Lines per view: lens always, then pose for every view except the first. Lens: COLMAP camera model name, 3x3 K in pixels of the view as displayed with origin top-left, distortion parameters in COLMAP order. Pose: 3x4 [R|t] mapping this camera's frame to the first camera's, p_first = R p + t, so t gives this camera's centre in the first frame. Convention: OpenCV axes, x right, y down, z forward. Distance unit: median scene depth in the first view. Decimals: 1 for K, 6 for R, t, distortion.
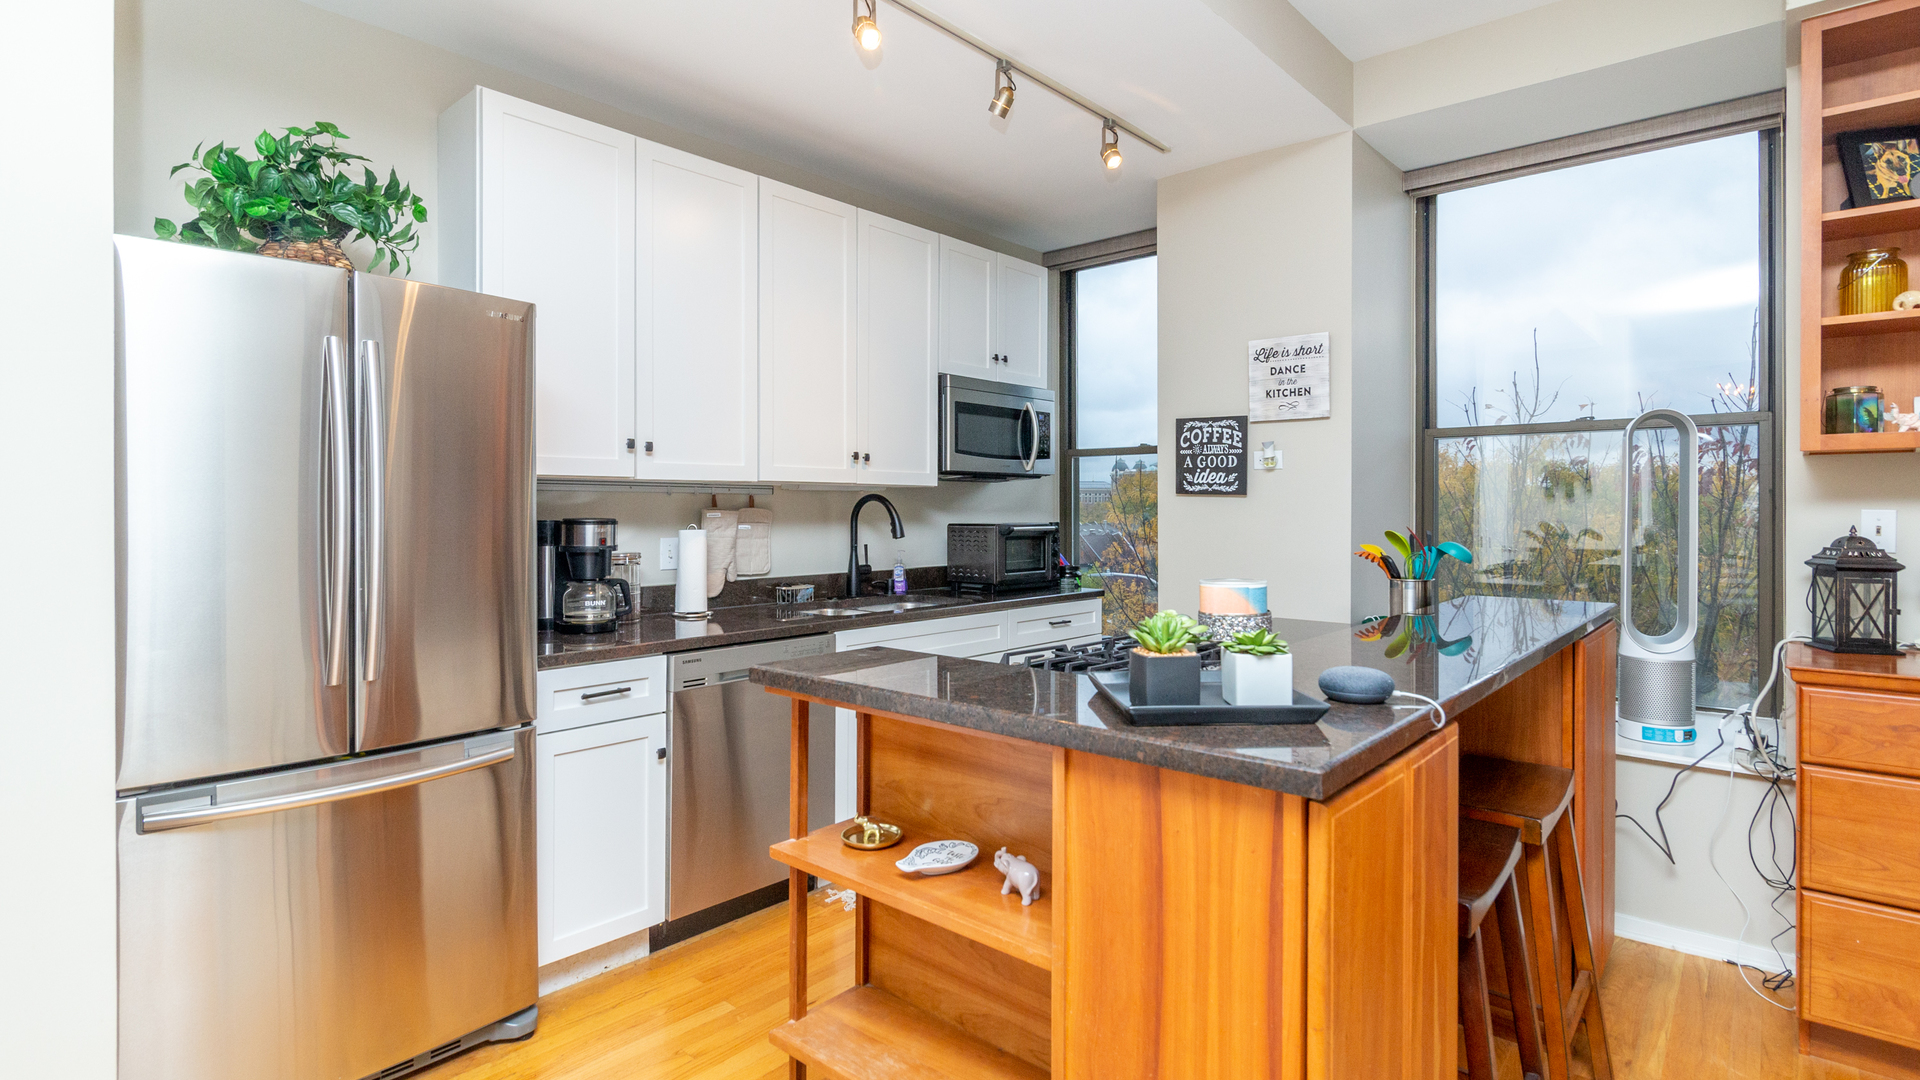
lens RADIAL K [[977.7, 0, 961.2], [0, 977.7, 507.6], [0, 0, 1]] dist [-0.001372, 0.000033]
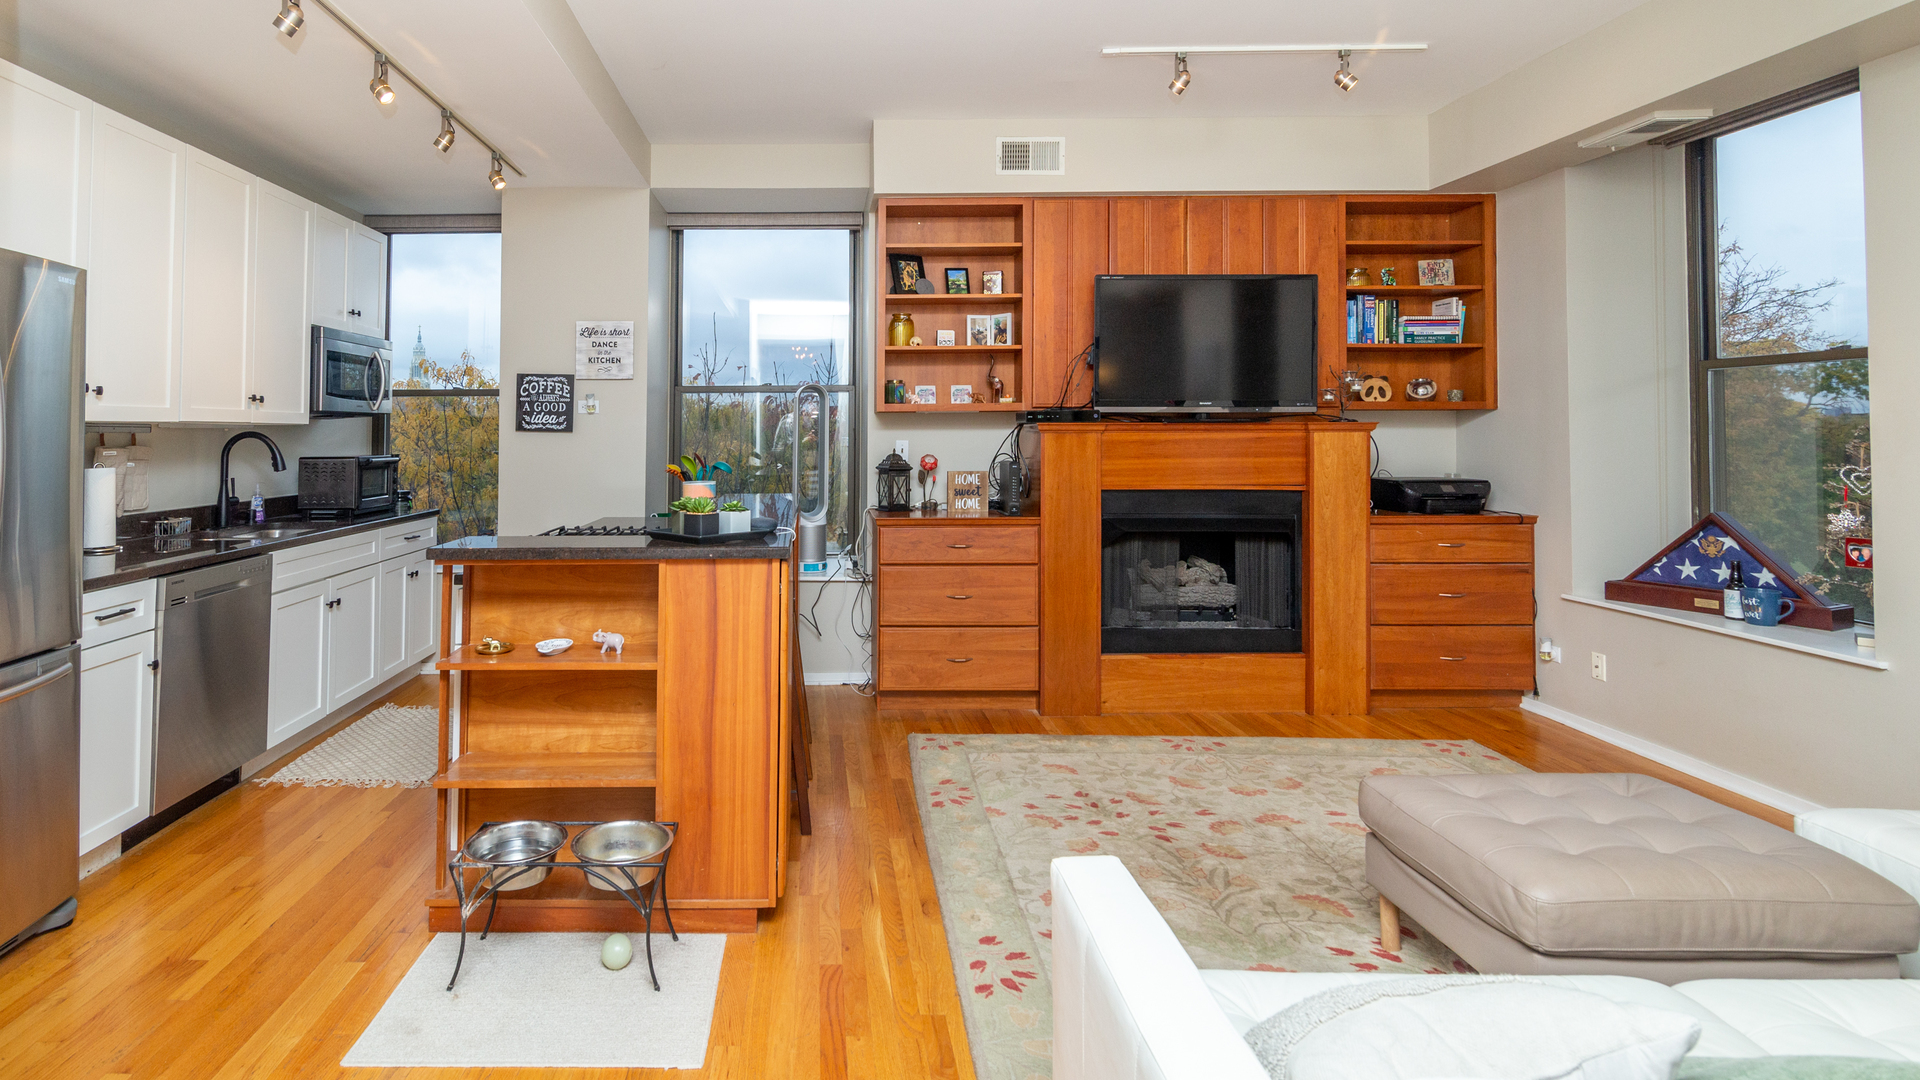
lens RADIAL K [[977.7, 0, 961.2], [0, 977.7, 507.6], [0, 0, 1]] dist [-0.001372, 0.000033]
pose [[0.652414, -0.059460, 0.755526, -0.432988], [0.001788, 0.997035, 0.076923, -0.012366], [-0.757860, -0.048835, 0.650587, -0.347172]]
